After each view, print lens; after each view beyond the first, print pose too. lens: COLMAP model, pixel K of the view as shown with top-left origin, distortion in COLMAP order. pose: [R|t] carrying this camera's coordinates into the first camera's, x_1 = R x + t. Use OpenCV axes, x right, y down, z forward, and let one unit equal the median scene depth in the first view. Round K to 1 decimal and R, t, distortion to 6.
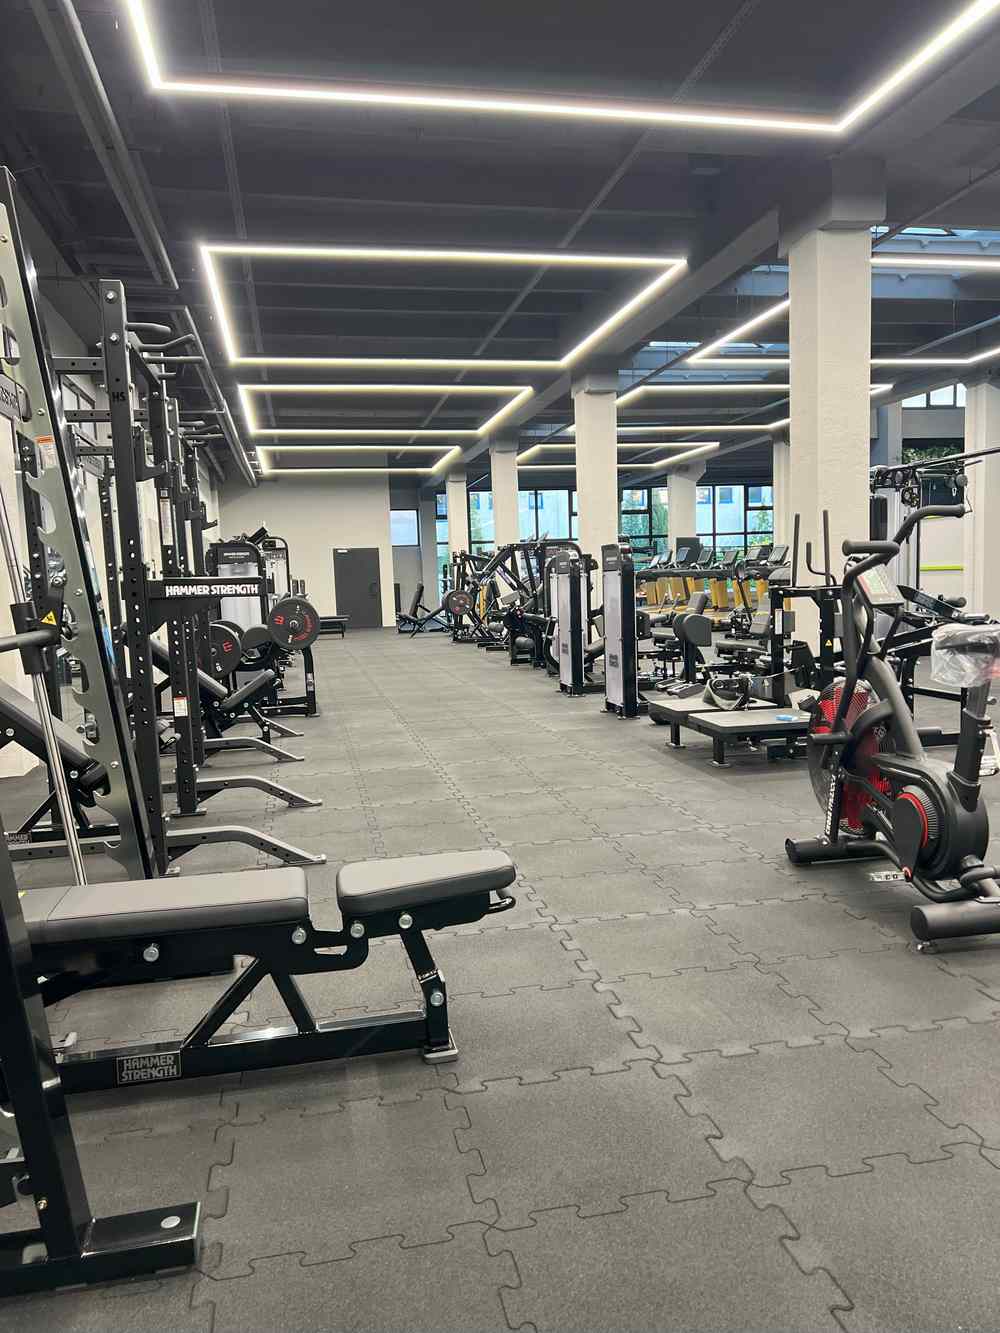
lens RADIAL K [[999.5, 0, 498.6], [0, 999.5, 675.6], [0, 0, 1]] dist [0.045824, -0.051403]
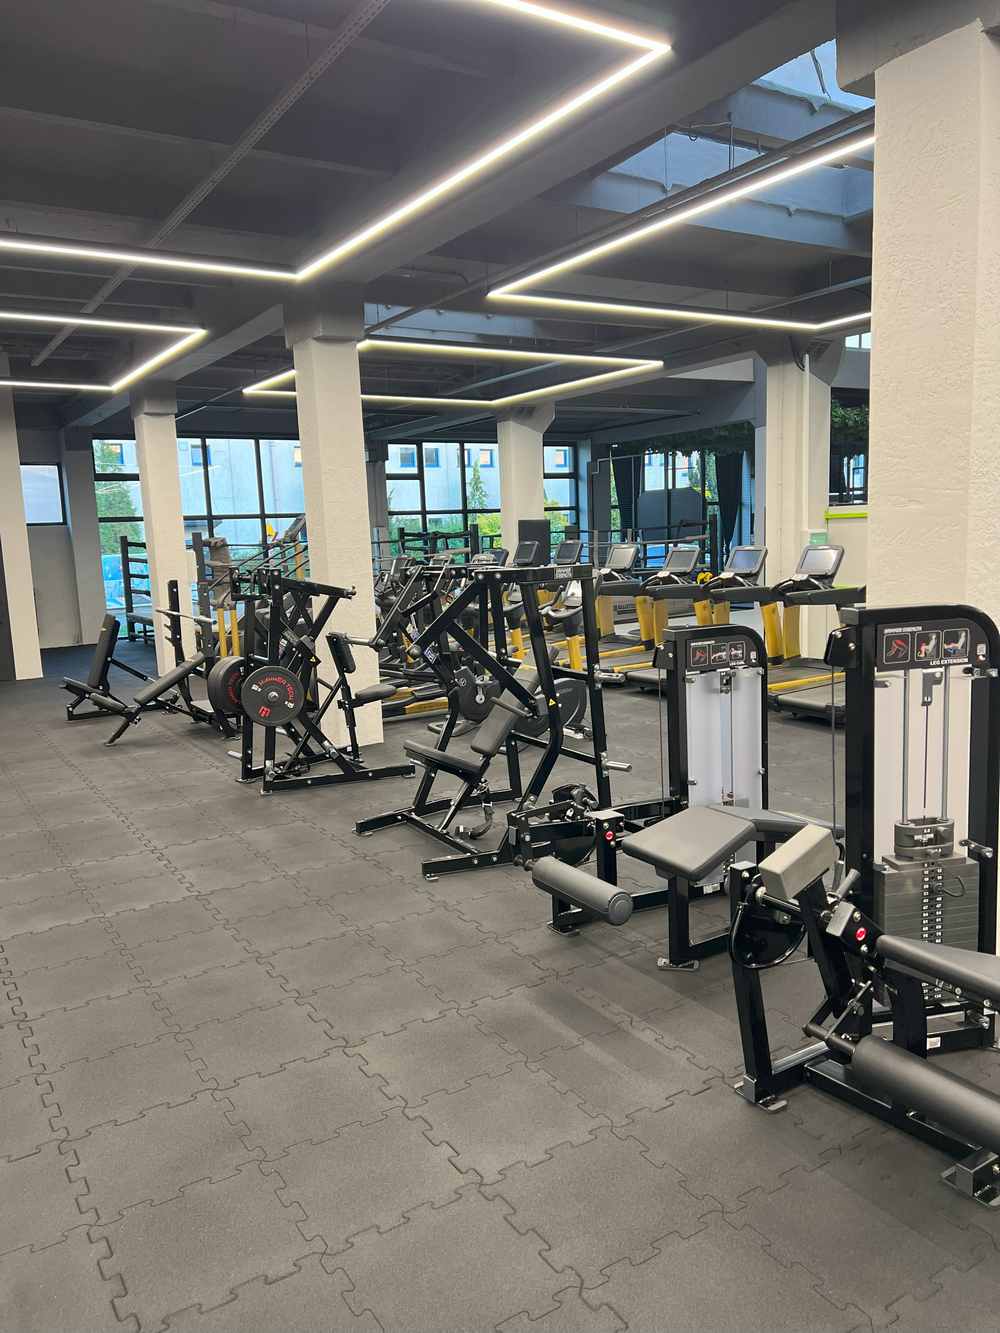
lens RADIAL K [[999.5, 0, 503.1], [0, 999.5, 673.5], [0, 0, 1]] dist [0.045824, -0.051403]
pose [[0.932939, -0.045826, 0.357105, -0.087751], [0.033778, 0.998632, 0.039906, -0.087384], [-0.358446, -0.025167, 0.933211, 0.529523]]
